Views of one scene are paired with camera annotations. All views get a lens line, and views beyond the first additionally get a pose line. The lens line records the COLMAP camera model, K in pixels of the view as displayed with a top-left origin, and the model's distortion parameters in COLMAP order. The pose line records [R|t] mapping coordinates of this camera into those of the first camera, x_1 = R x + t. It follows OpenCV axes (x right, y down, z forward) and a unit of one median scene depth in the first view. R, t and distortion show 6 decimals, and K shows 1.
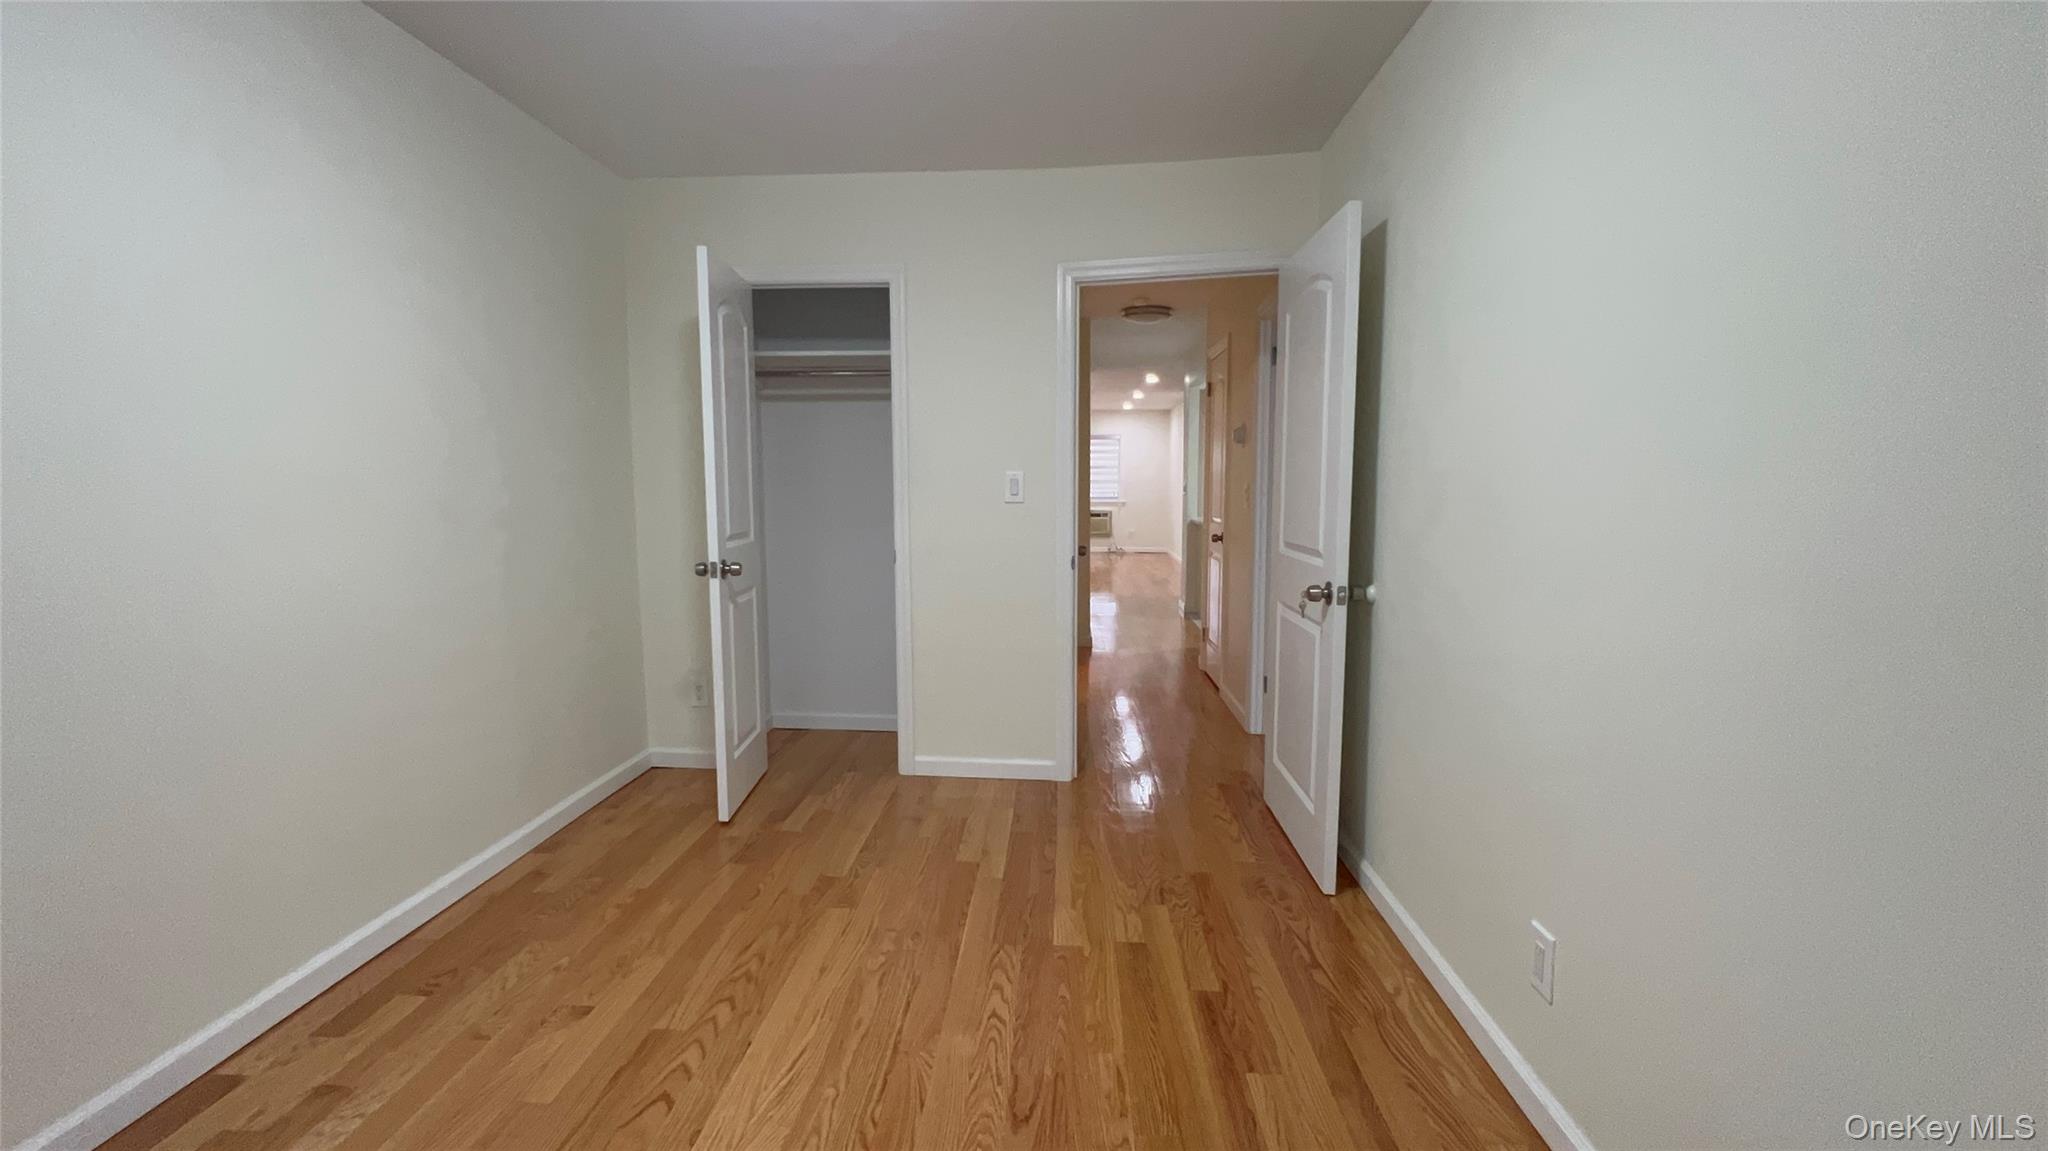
lens RADIAL K [[969.9, 0, 1015.6], [0, 969.9, 576.5], [0, 0, 1]] dist [-0.005060, -0.000244]
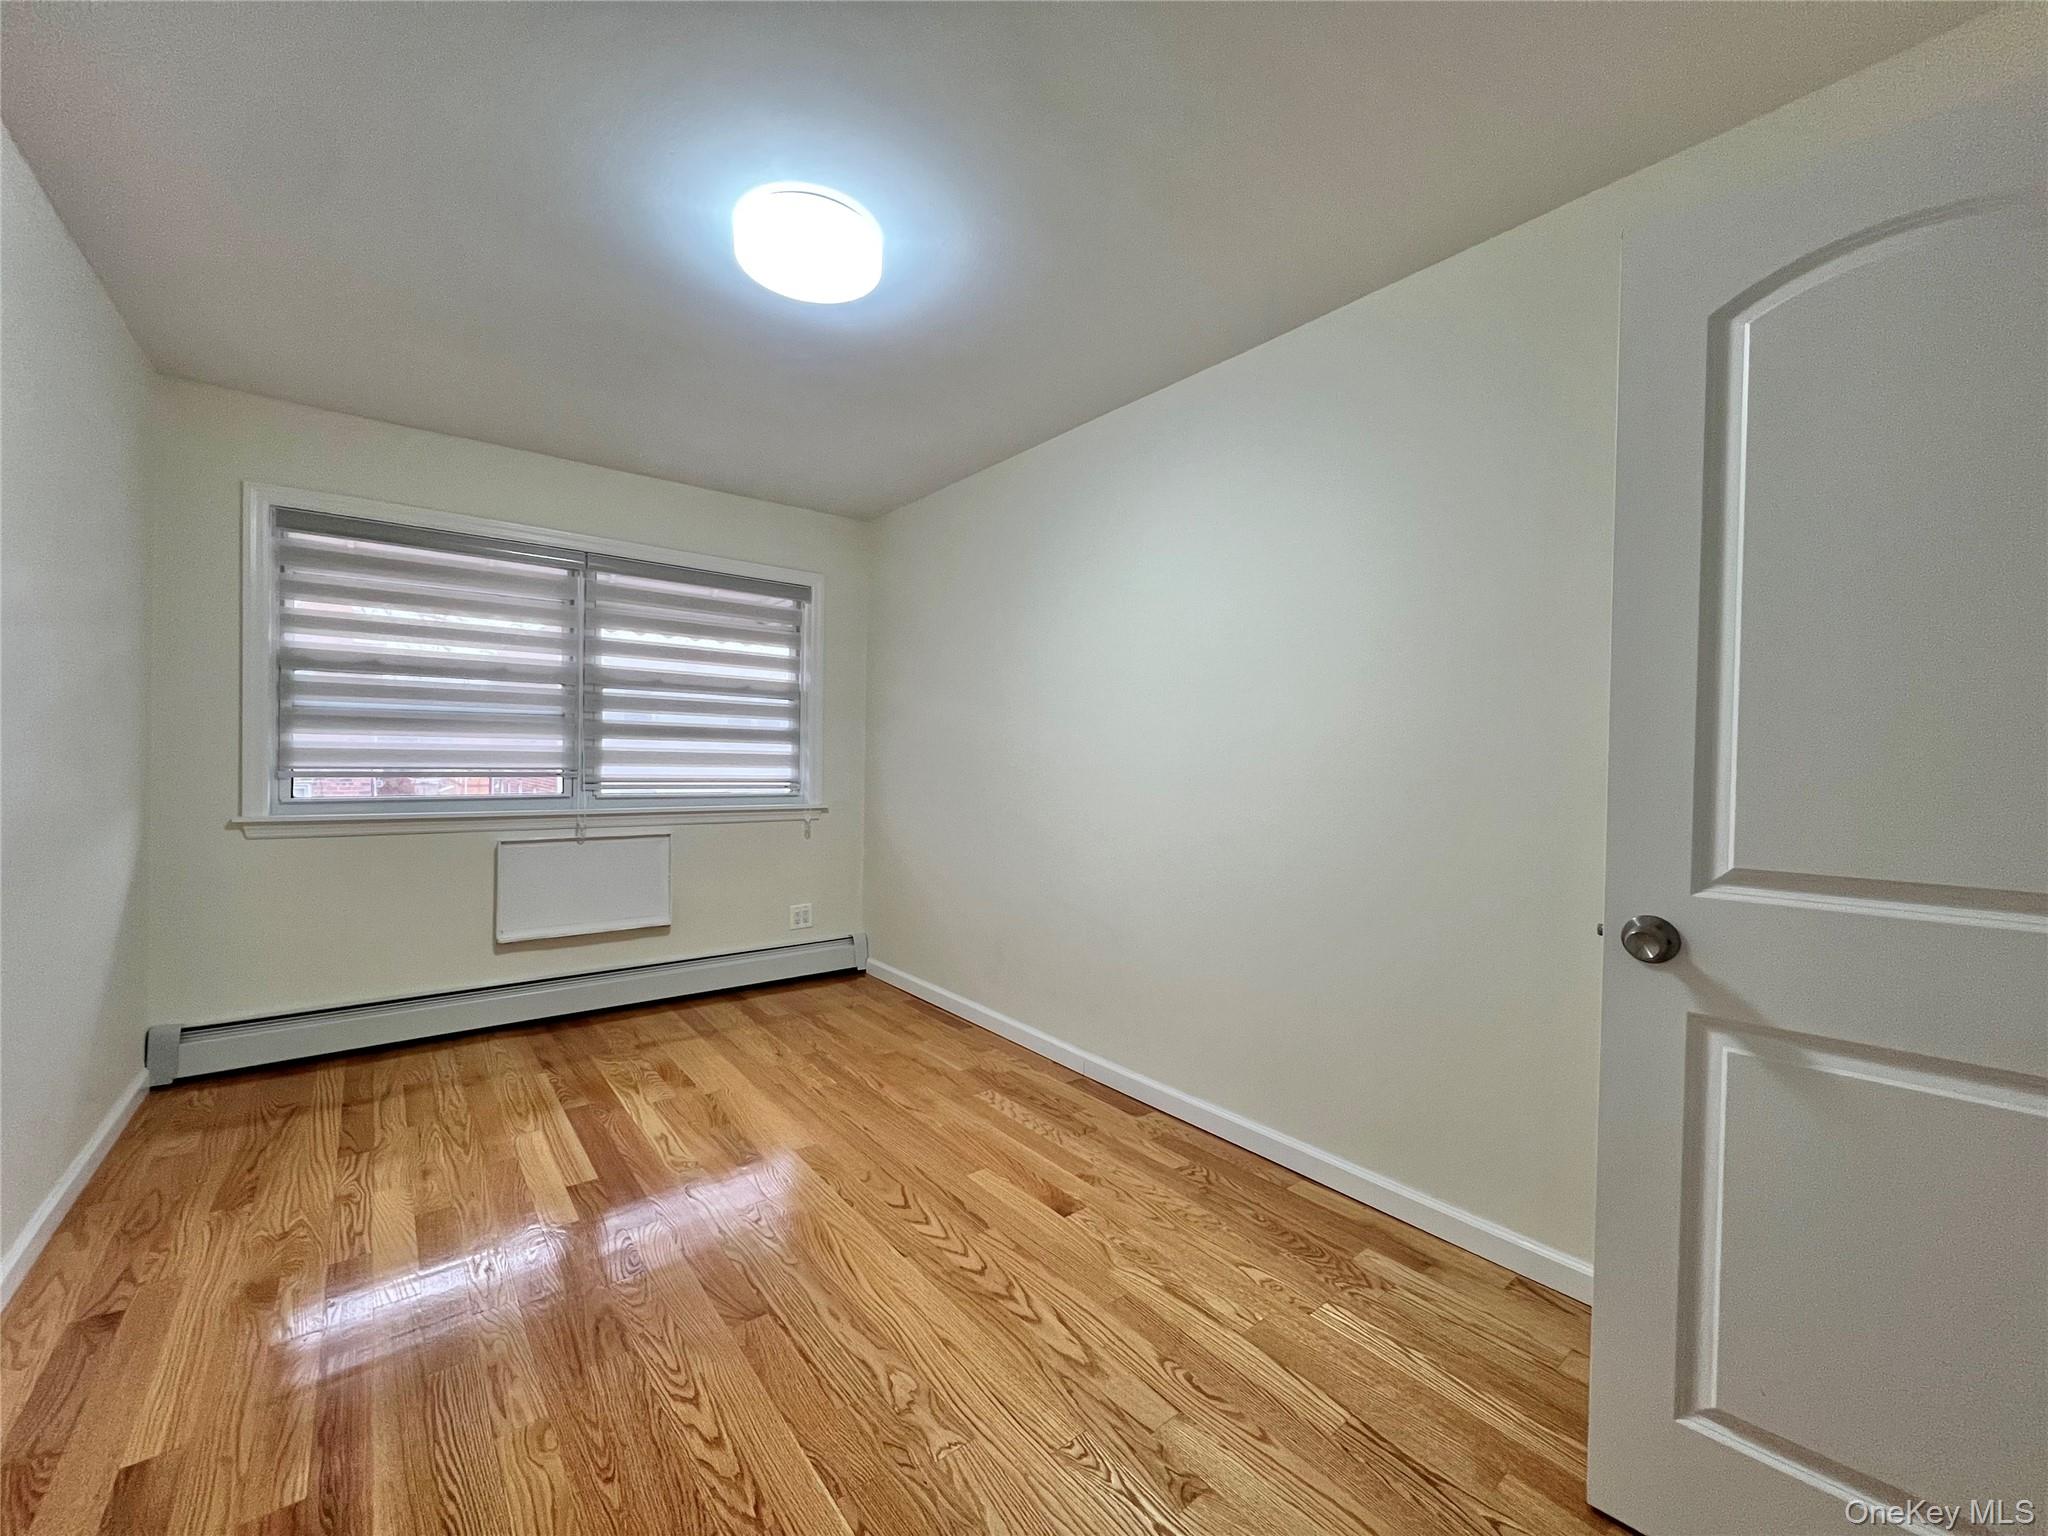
lens RADIAL K [[820.4, 0, 1024.8], [0, 820.4, 770.5], [0, 0, 1]] dist [-0.001234, -0.000225]
pose [[-0.750872, -0.001992, -0.660445, 0.218323], [-0.078565, 0.993164, 0.086326, -0.137798], [0.655758, 0.116708, -0.745896, 1.621028]]
